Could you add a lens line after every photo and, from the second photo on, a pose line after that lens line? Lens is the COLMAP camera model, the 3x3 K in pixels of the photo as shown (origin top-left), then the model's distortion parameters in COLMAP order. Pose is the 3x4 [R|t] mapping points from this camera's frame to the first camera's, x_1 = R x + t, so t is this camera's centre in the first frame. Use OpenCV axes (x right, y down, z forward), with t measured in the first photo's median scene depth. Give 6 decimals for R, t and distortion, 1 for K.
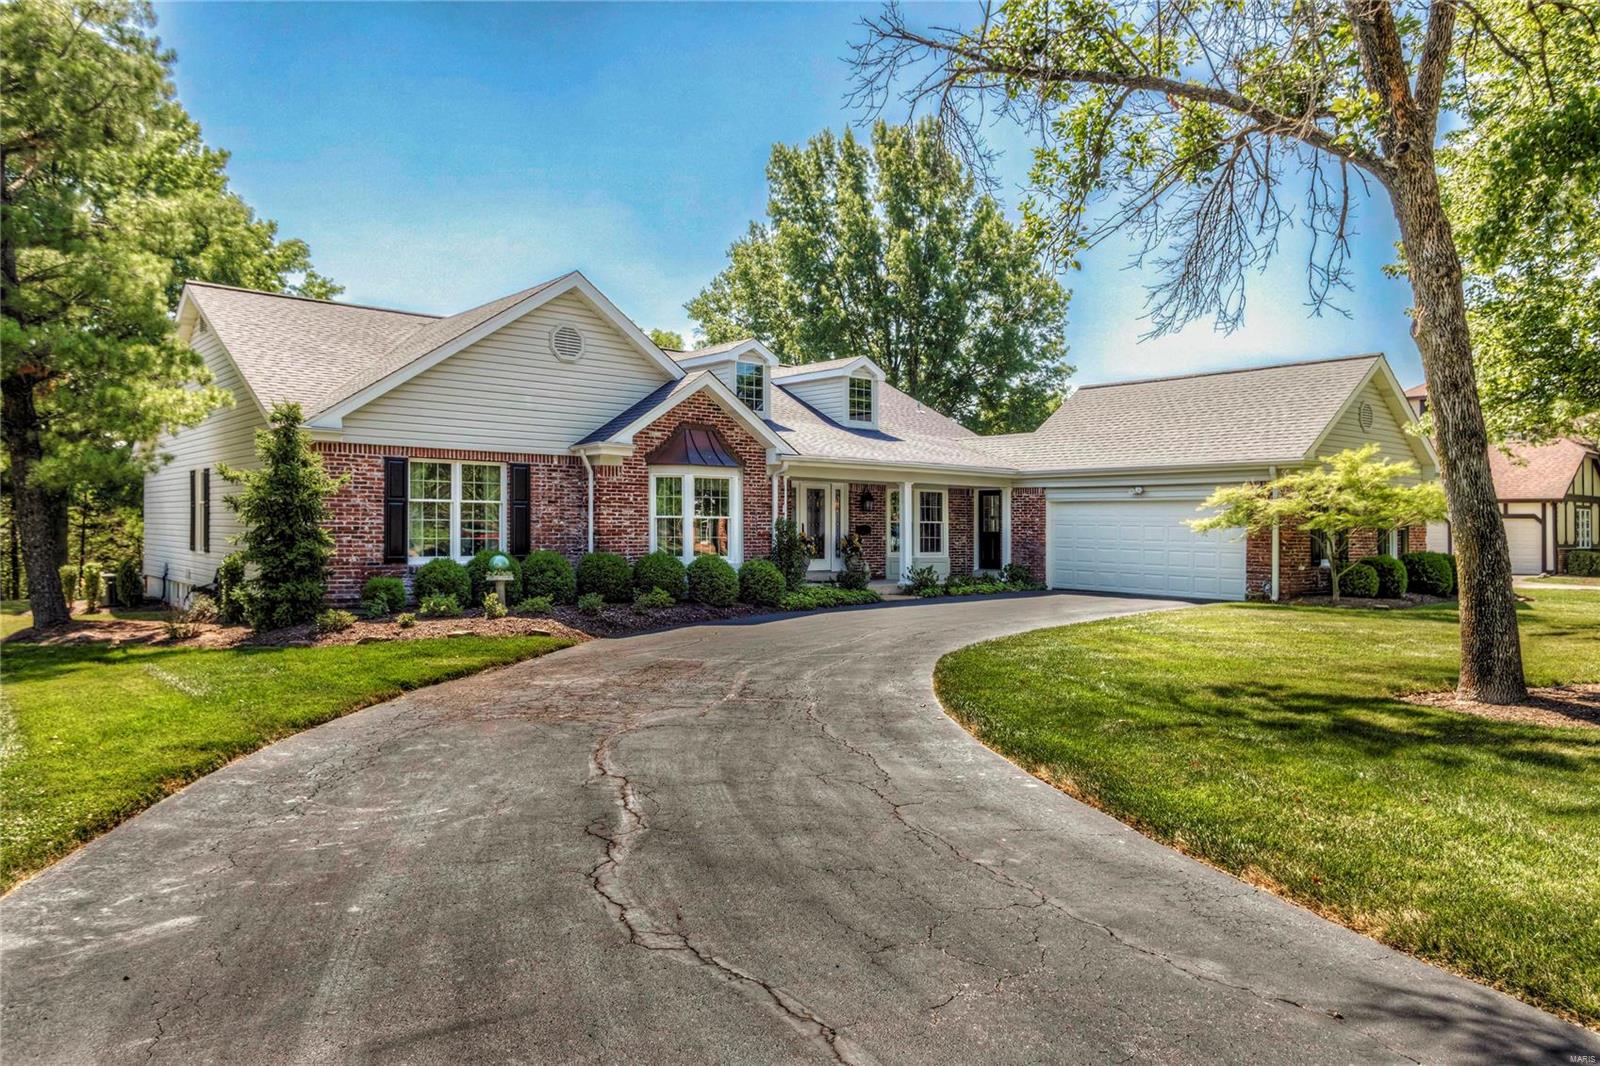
lens RADIAL K [[1039.9, 0, 800.0], [0, 1039.9, 533.0], [0, 0, 1]] dist [0.002059, 0.000162]
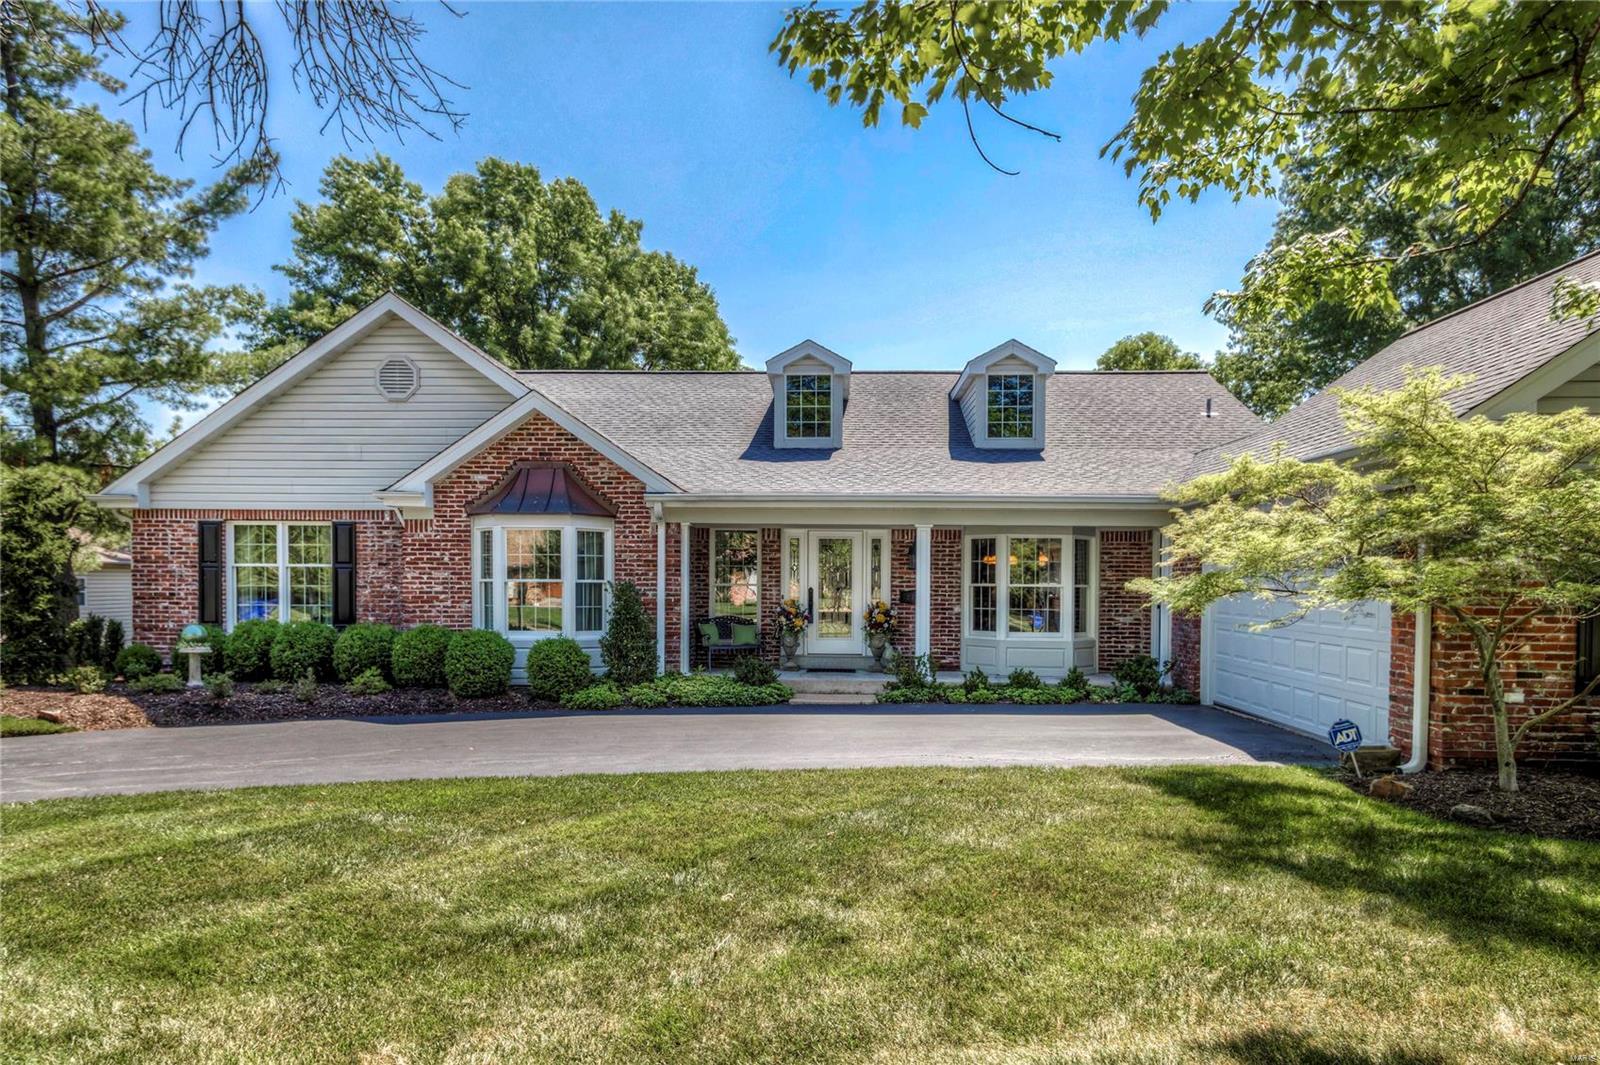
lens RADIAL K [[1083.4, 0, 804.8], [0, 1083.4, 584.7], [0, 0, 1]] dist [0.002467, -0.001425]
pose [[0.749392, -0.005757, -0.662102, 0.621429], [-0.004300, 0.999899, -0.013561, -0.002006], [0.662113, 0.013009, 0.749291, 0.552998]]
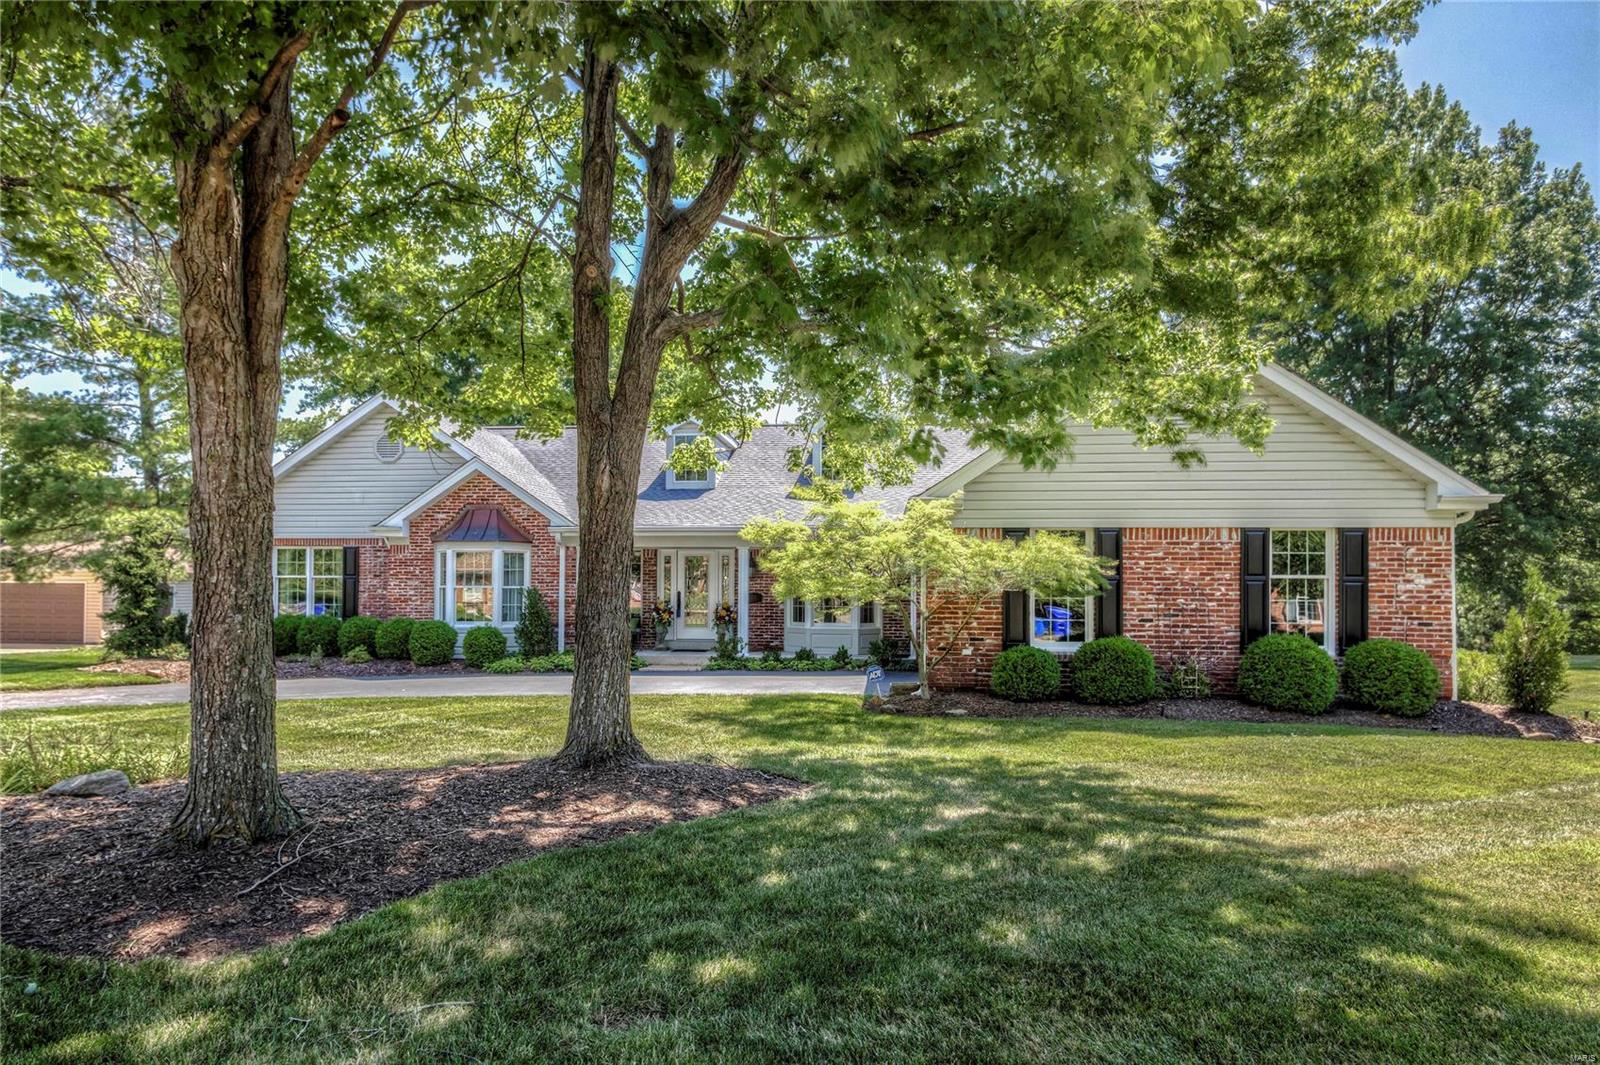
lens RADIAL K [[1065.6, 0, 800.0], [0, 1065.6, 532.5], [0, 0, 1]] dist [-0.003004, 0.000602]
pose [[0.712840, -0.045963, -0.699819, 1.014057], [-0.002035, 0.997710, -0.067601, 0.003522], [0.701324, 0.049613, 0.711114, 0.443305]]
